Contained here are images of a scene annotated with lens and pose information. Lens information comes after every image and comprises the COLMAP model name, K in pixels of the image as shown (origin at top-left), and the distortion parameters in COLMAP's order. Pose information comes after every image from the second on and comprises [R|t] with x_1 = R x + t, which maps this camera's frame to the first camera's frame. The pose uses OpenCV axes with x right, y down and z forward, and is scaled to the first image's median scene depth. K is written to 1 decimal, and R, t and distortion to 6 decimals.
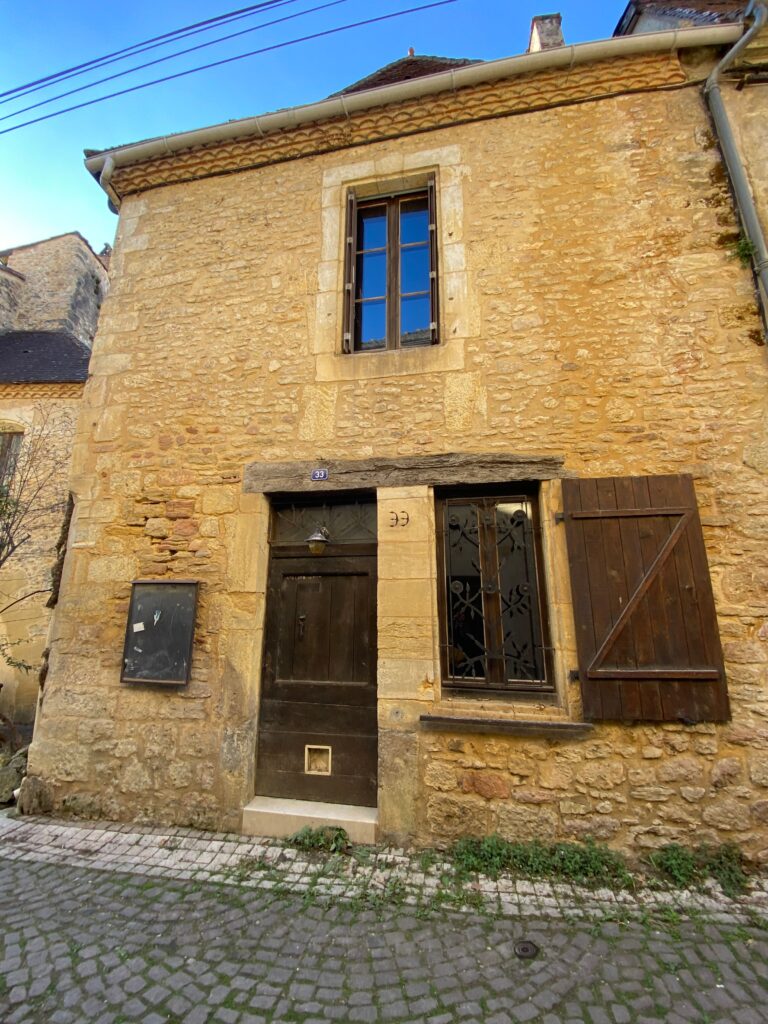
lens RADIAL K [[409.9, 0, 384.0], [0, 409.9, 512.0], [0, 0, 1]] dist [0.012054, -0.019349]
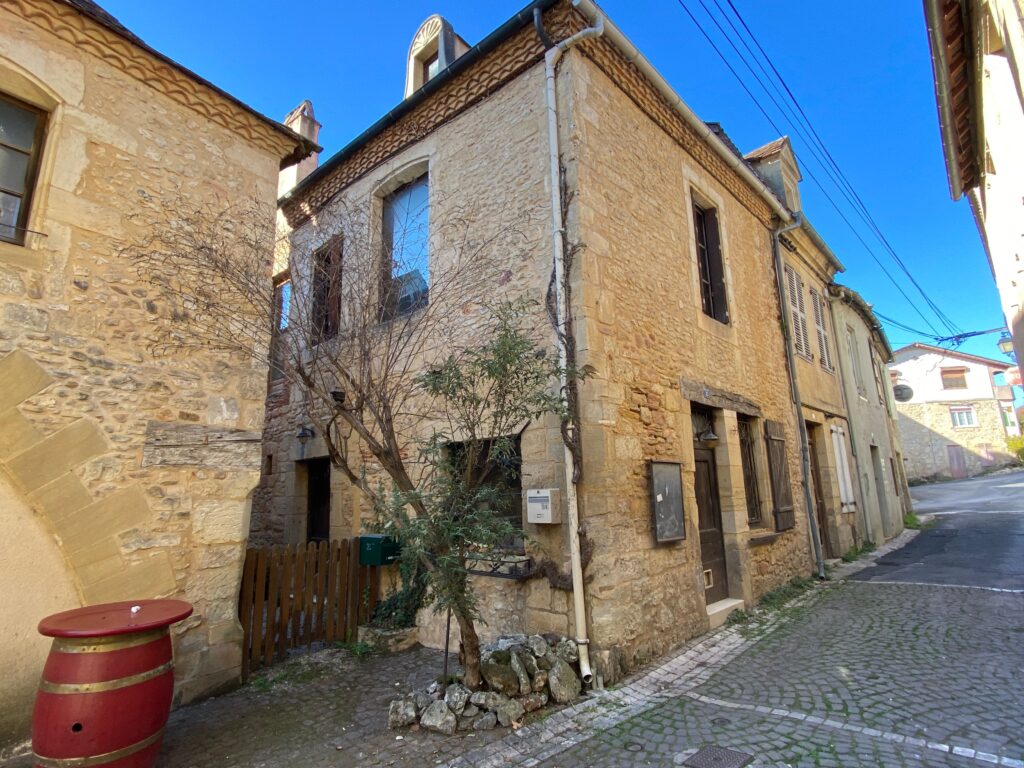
lens RADIAL K [[522.9, 0, 513.5], [0, 522.9, 382.6], [0, 0, 1]] dist [0.019199, -0.019077]
pose [[0.556476, 0.155693, 0.816146, -2.096078], [-0.159770, 0.984006, -0.078778, 0.130339], [-0.815357, -0.086557, 0.572451, 0.473842]]
